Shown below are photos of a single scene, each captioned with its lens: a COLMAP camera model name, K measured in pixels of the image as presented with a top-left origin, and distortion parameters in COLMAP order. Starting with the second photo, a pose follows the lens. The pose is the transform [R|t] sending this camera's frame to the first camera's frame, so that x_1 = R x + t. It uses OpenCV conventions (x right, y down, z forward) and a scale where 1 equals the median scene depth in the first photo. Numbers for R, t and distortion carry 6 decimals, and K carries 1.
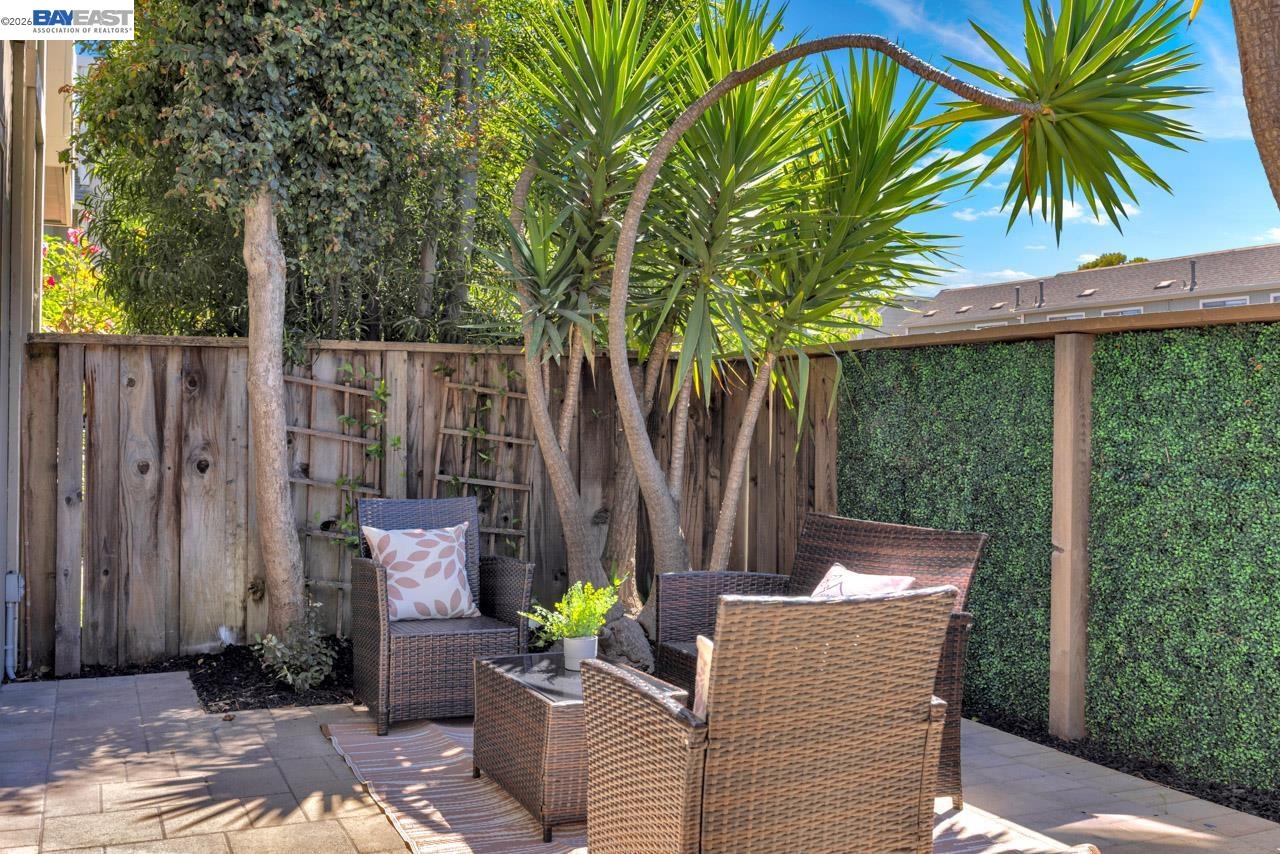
lens RADIAL K [[1354.3, 0, 640.0], [0, 1354.3, 427.0], [0, 0, 1]] dist [0.003875, 0.000232]
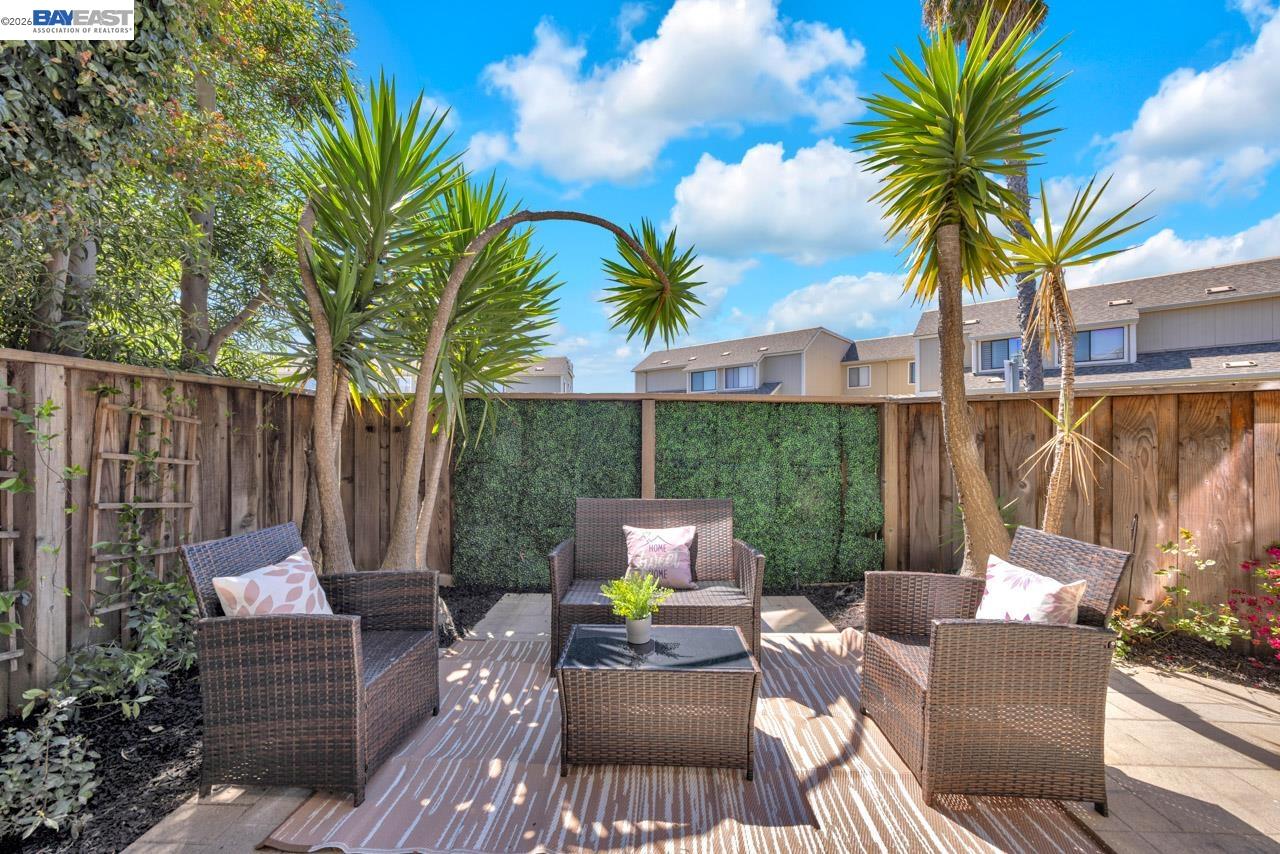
lens RADIAL K [[504.1, 0, 653.1], [0, 504.1, 436.5], [0, 0, 1]] dist [-0.000939, 0.000035]
pose [[0.414181, -0.008493, 0.910155, -0.303667], [-0.003026, 0.999938, 0.010708, -0.015164], [-0.910189, -0.007189, 0.414130, 0.512324]]
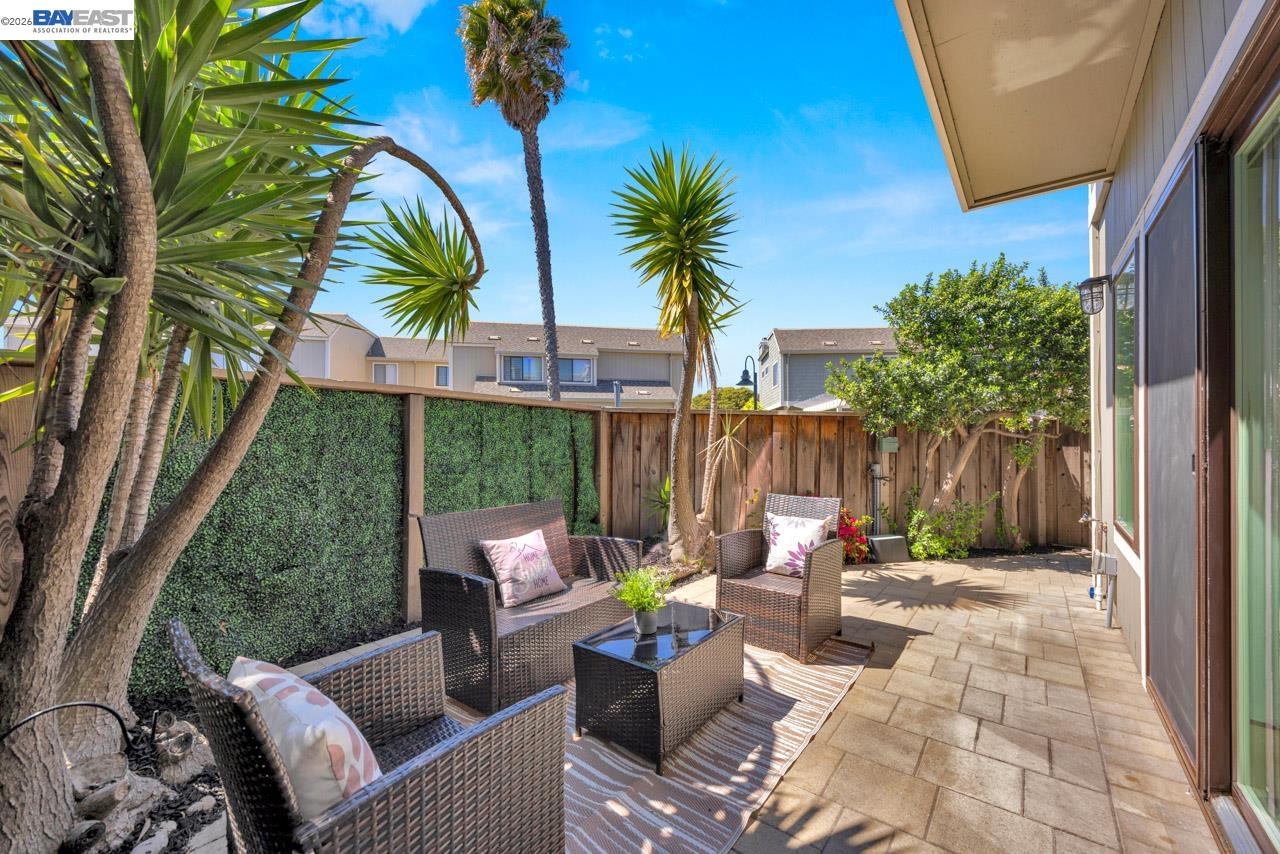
lens RADIAL K [[504.1, 0, 653.1], [0, 504.1, 436.5], [0, 0, 1]] dist [-0.000939, 0.000035]
pose [[-0.505118, -0.008453, 0.863009, -0.312087], [-0.014281, 0.999897, 0.001435, -0.014528], [-0.862932, -0.011600, -0.505187, 0.817466]]
